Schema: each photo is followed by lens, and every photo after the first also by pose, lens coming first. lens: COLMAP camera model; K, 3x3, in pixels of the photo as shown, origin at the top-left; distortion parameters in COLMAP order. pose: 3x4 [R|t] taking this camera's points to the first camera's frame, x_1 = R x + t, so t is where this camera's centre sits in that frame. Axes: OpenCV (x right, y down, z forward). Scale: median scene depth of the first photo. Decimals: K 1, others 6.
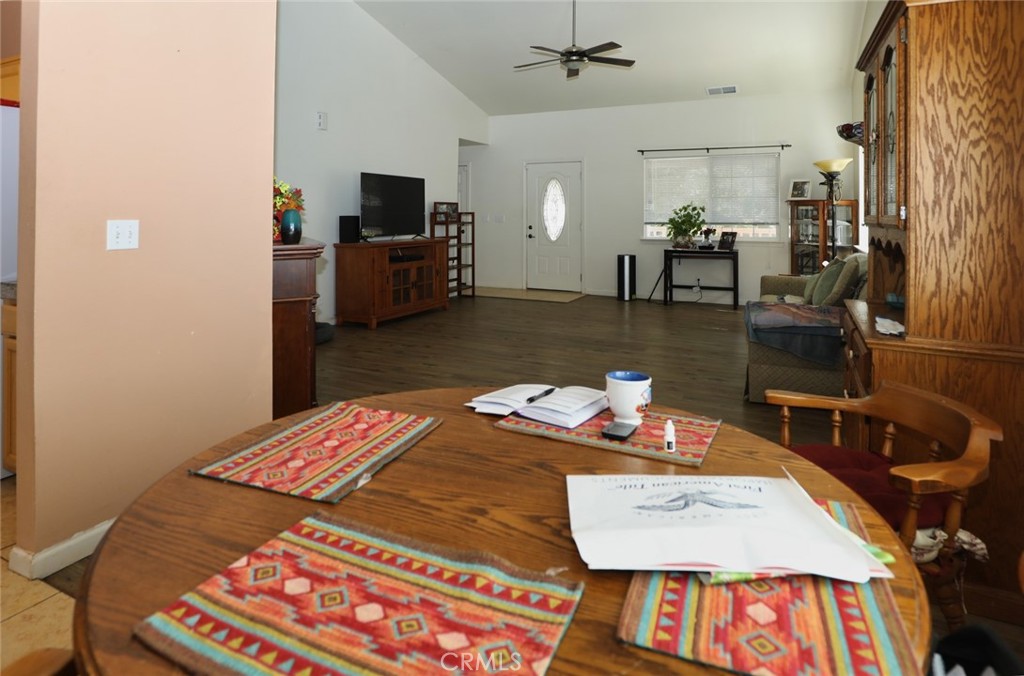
lens RADIAL K [[570.4, 0, 515.0], [0, 570.4, 322.4], [0, 0, 1]] dist [-0.024655, 0.003175]
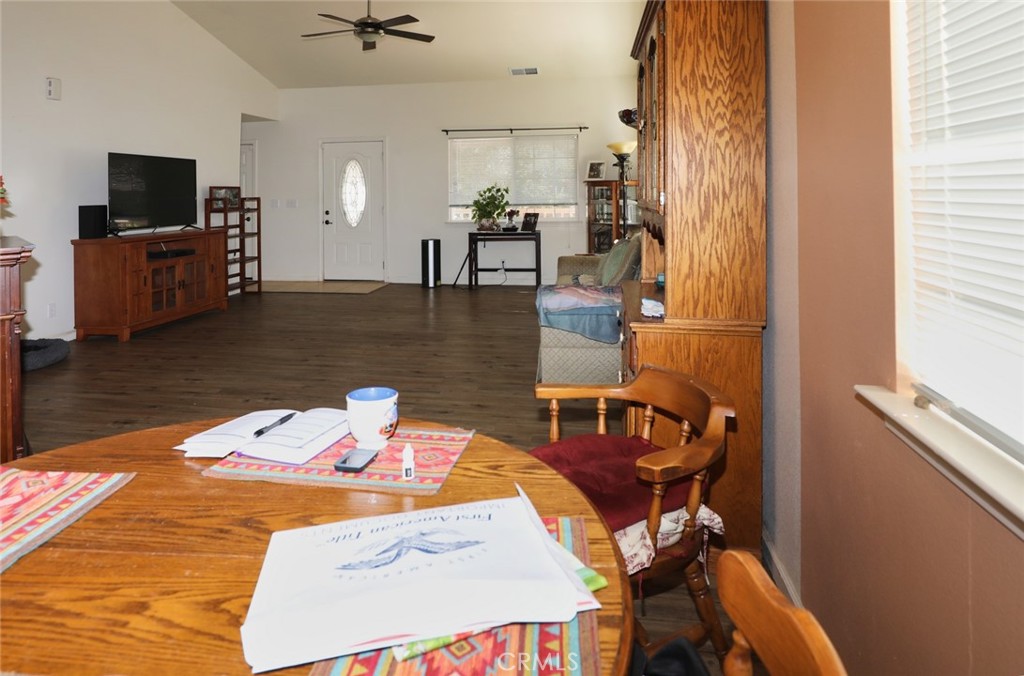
lens RADIAL K [[570.4, 0, 515.0], [0, 570.4, 322.4], [0, 0, 1]] dist [-0.024655, 0.003175]
pose [[0.957438, -0.072028, 0.279509, 0.096105], [0.061278, 0.997013, 0.047019, -0.026570], [-0.282061, -0.027890, 0.958991, 0.041973]]
